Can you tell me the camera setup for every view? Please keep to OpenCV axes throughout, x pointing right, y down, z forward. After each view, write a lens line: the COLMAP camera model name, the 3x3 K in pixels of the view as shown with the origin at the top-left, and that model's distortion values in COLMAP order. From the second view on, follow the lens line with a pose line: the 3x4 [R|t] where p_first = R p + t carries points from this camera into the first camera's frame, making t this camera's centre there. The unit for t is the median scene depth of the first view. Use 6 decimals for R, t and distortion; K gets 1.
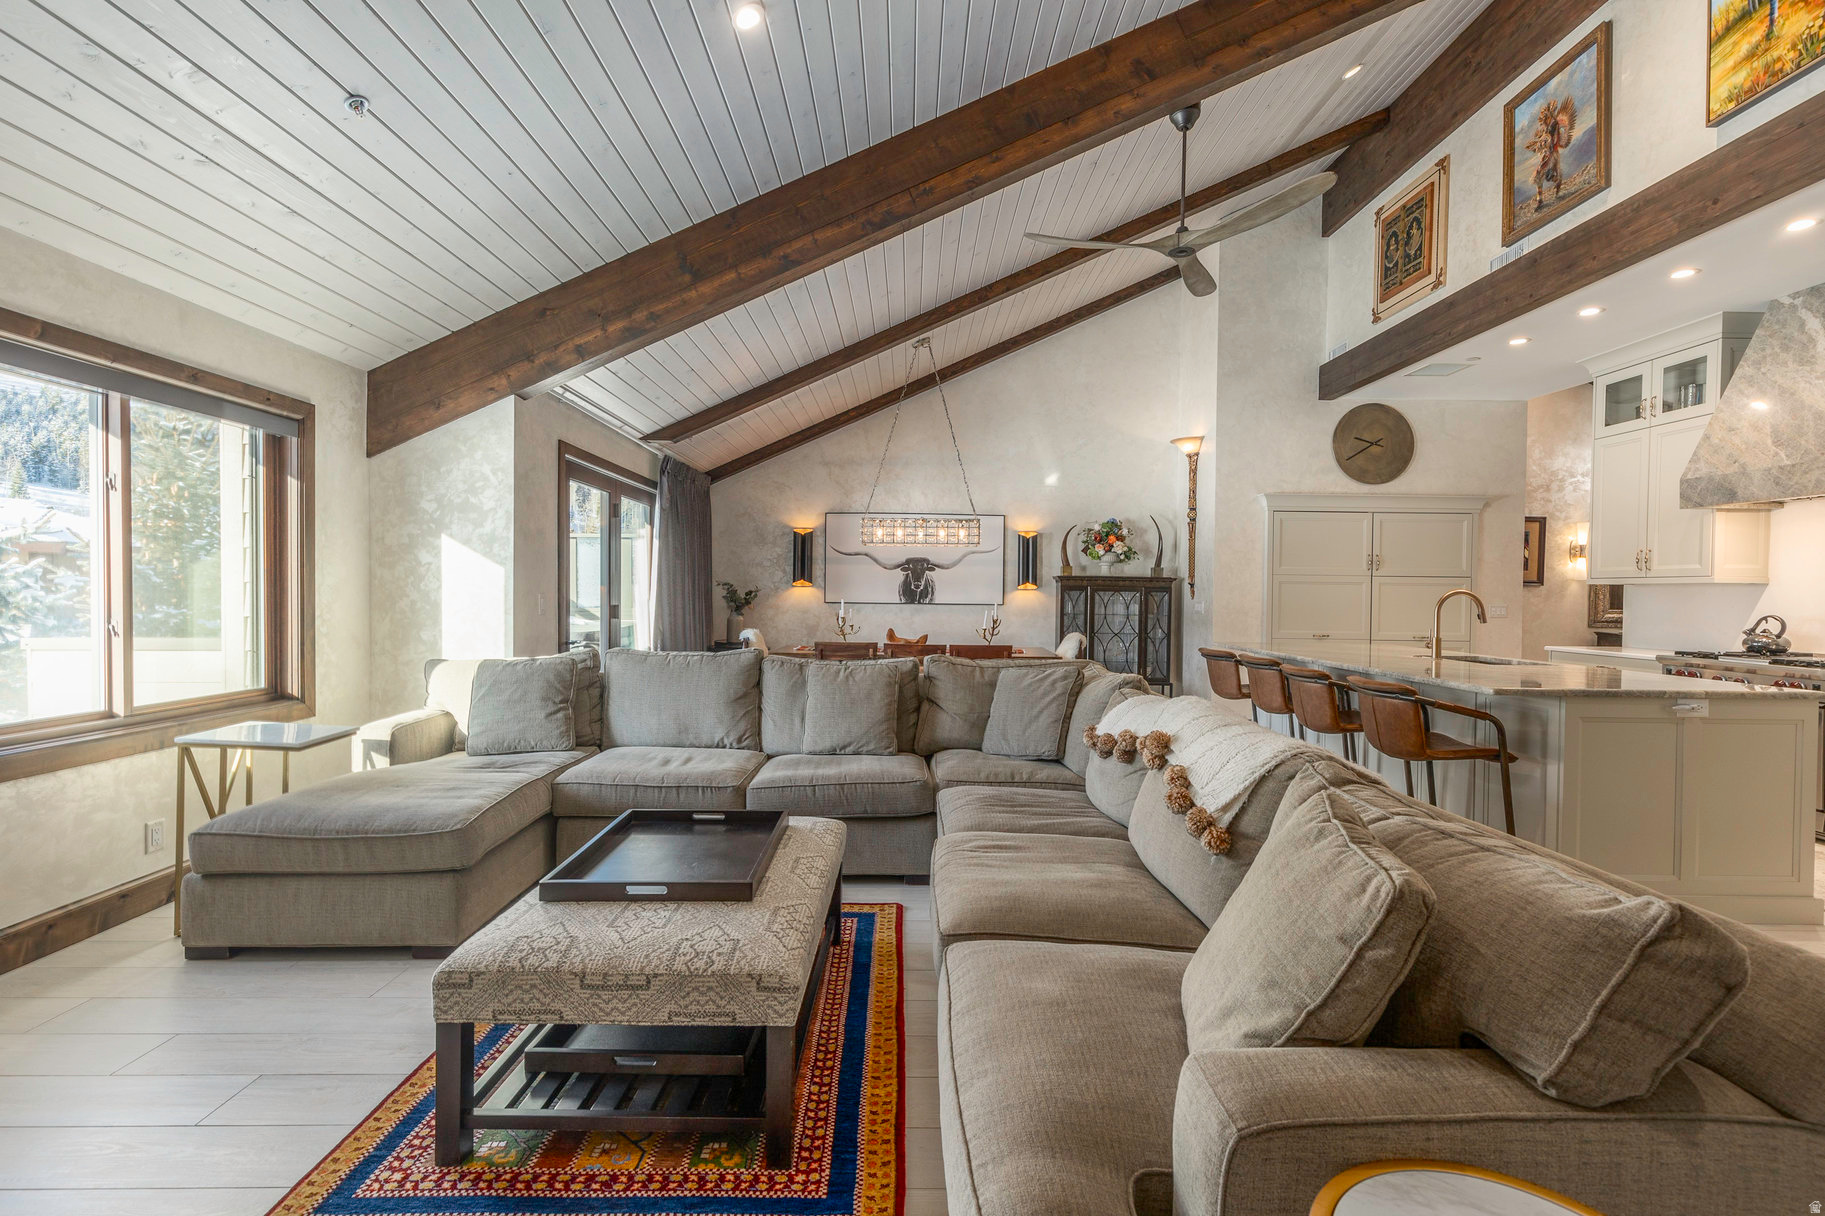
lens RADIAL K [[842.4, 0, 909.1], [0, 842.4, 604.8], [0, 0, 1]] dist [0.009446, -0.001986]
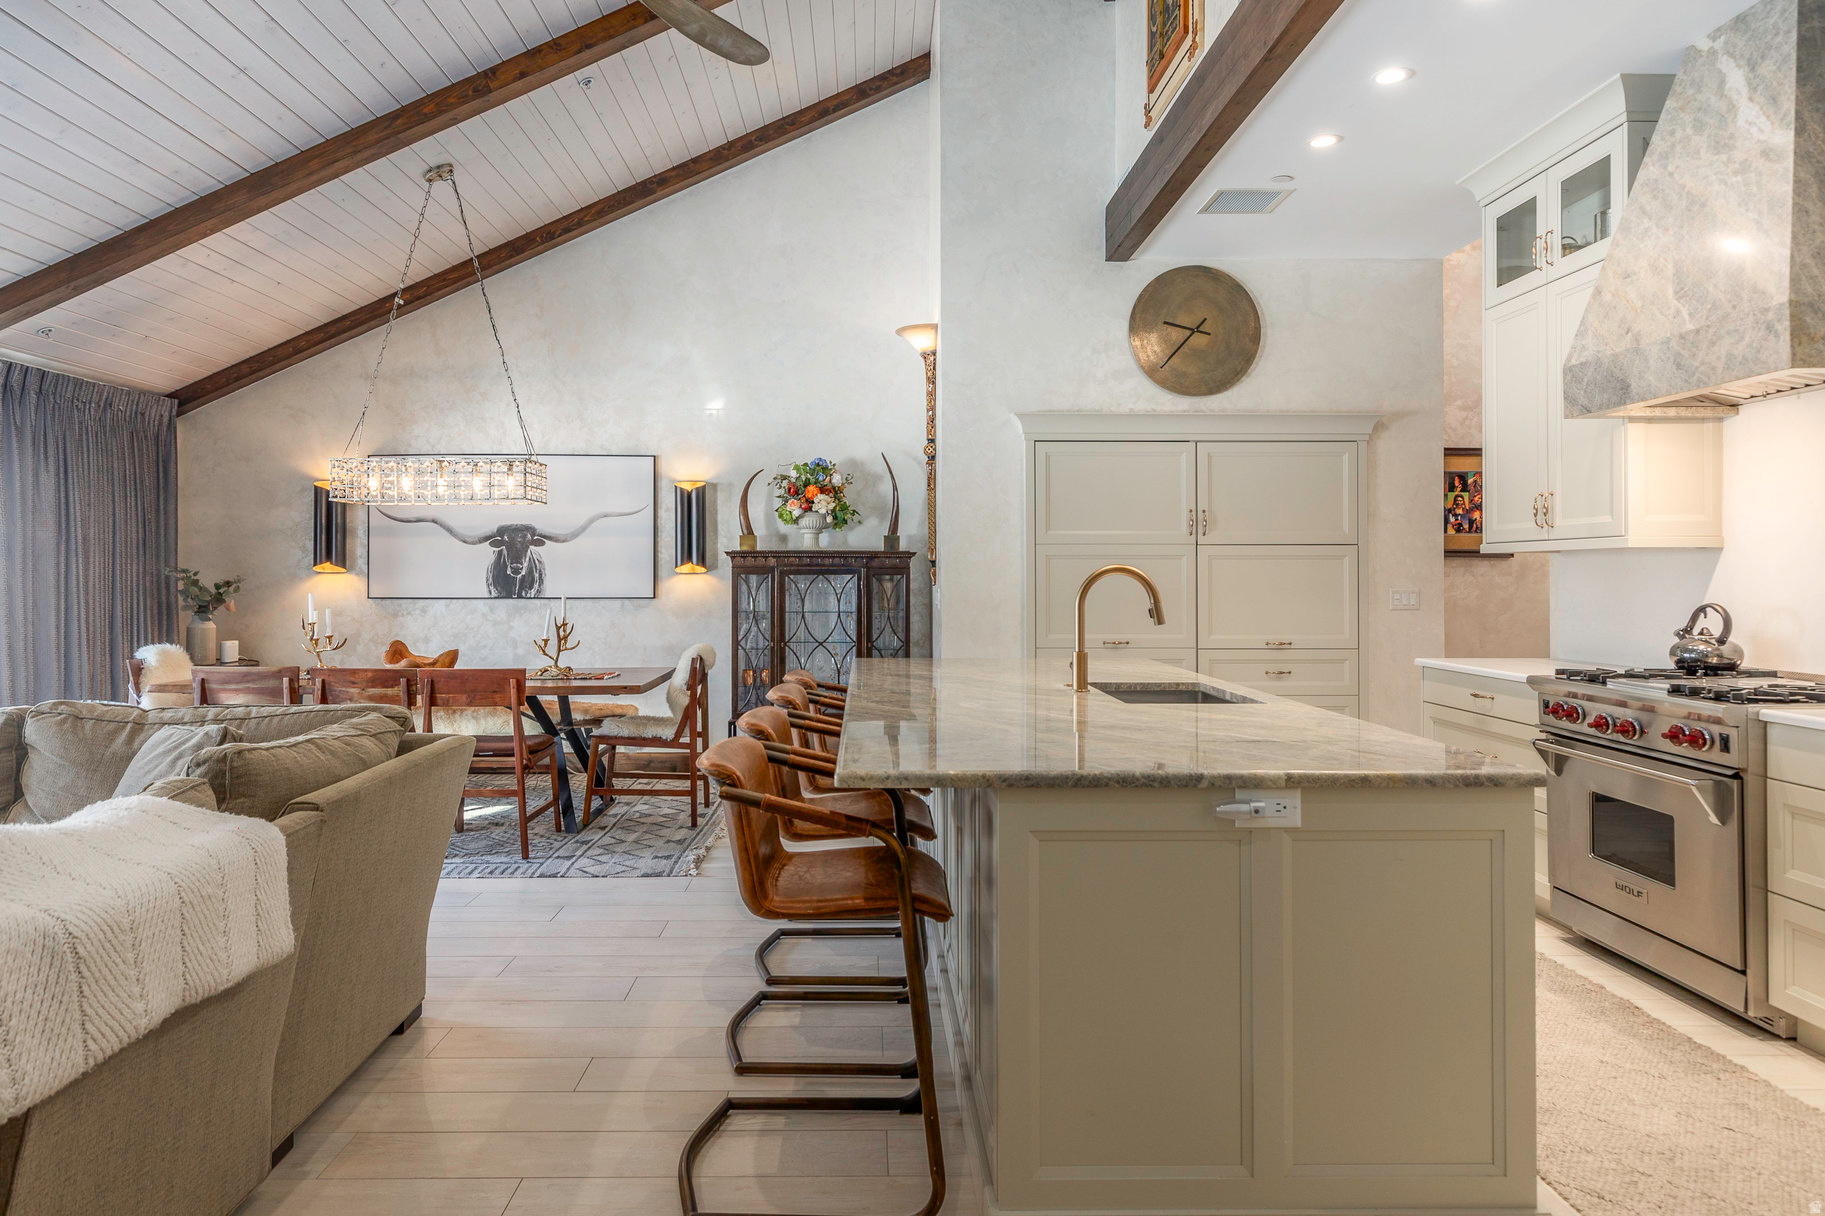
lens RADIAL K [[1150.7, 0, 888.9], [0, 1150.7, 570.8], [0, 0, 1]] dist [0.005144, -0.005480]
pose [[0.999921, -0.012416, -0.001932, 0.372991], [0.012372, 0.999696, -0.021309, 0.000169], [0.002196, 0.021283, 0.999771, 0.185190]]
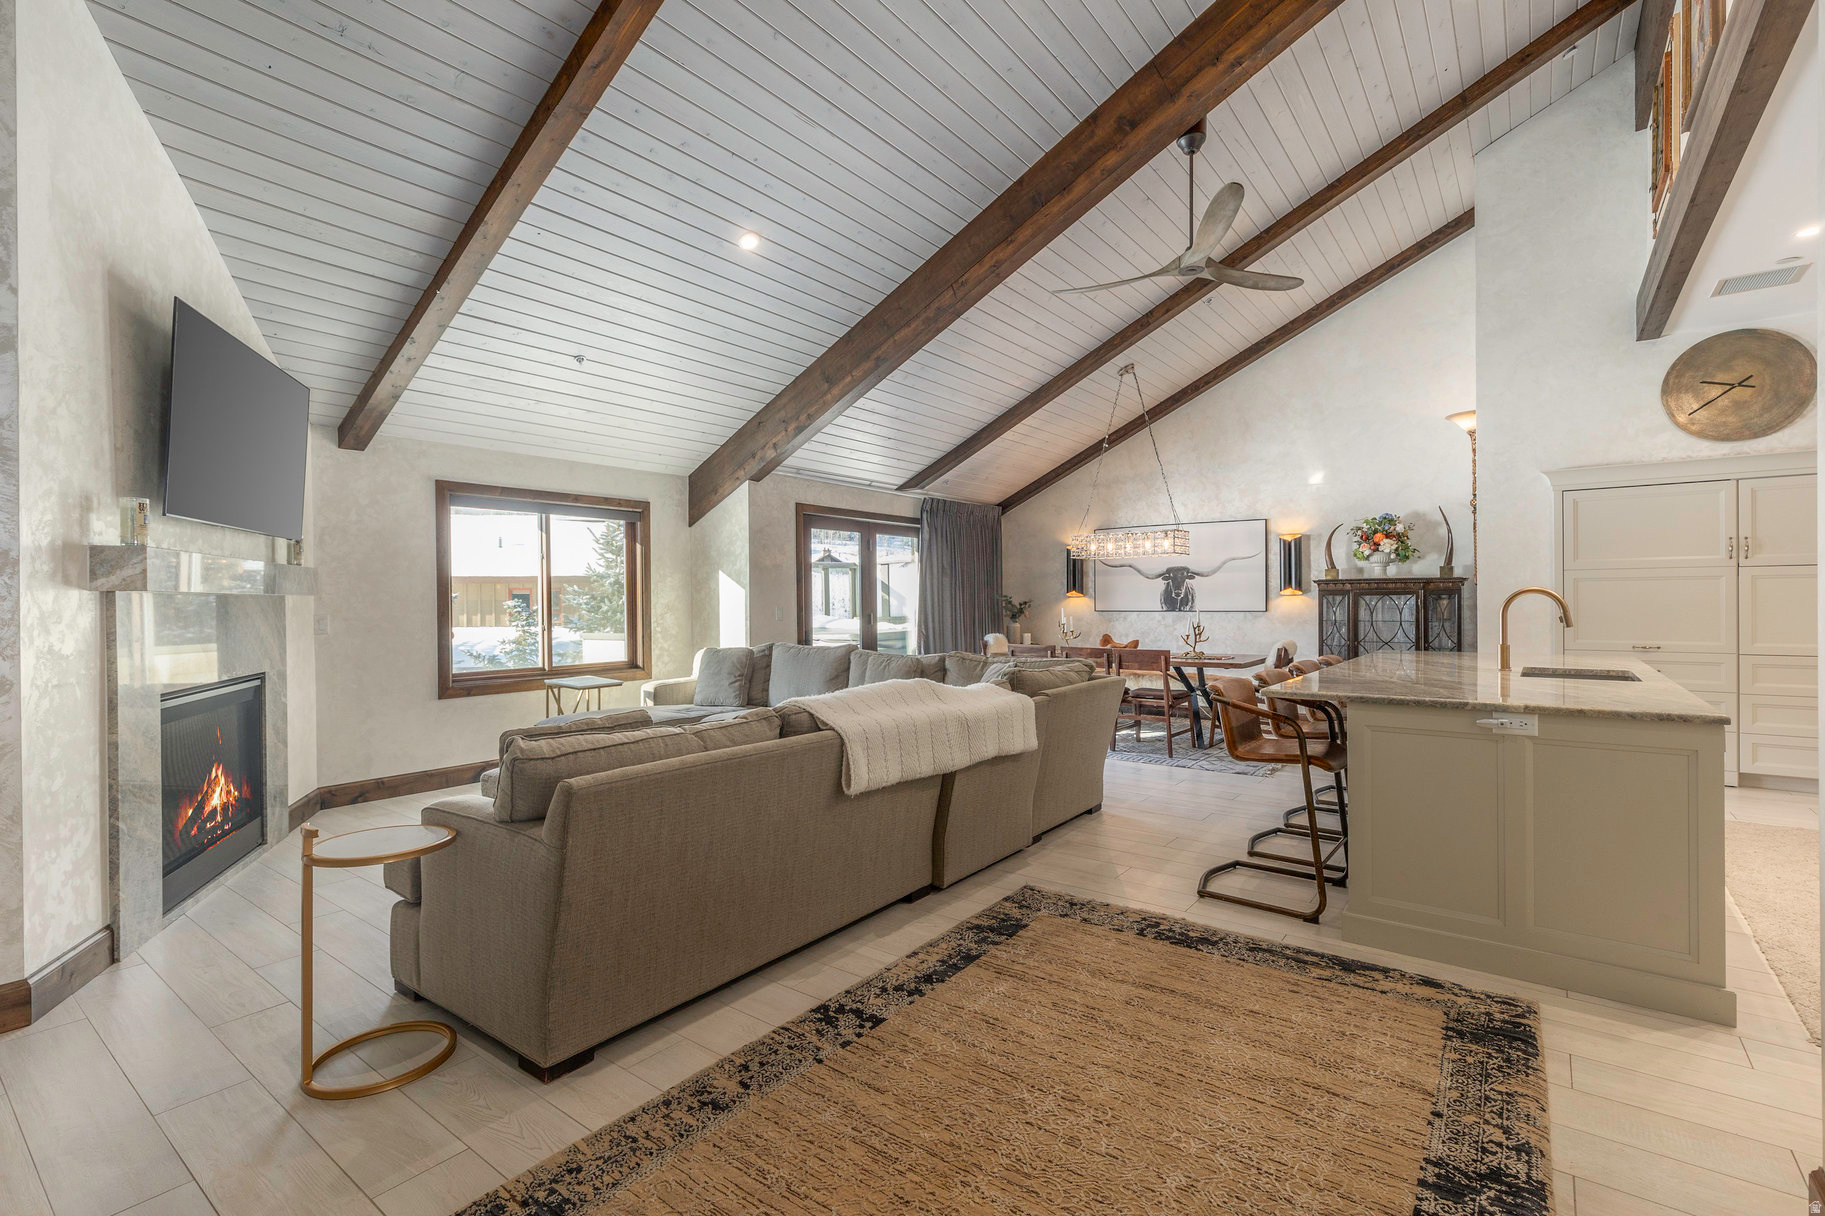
lens RADIAL K [[842.4, 0, 903.1], [0, 842.4, 605.9], [0, 0, 1]] dist [0.009446, -0.001986]
pose [[0.779040, -0.014440, -0.626807, 0.510904], [0.007080, 0.999874, -0.014234, 0.005851], [0.626934, 0.006651, 0.779044, -0.023121]]
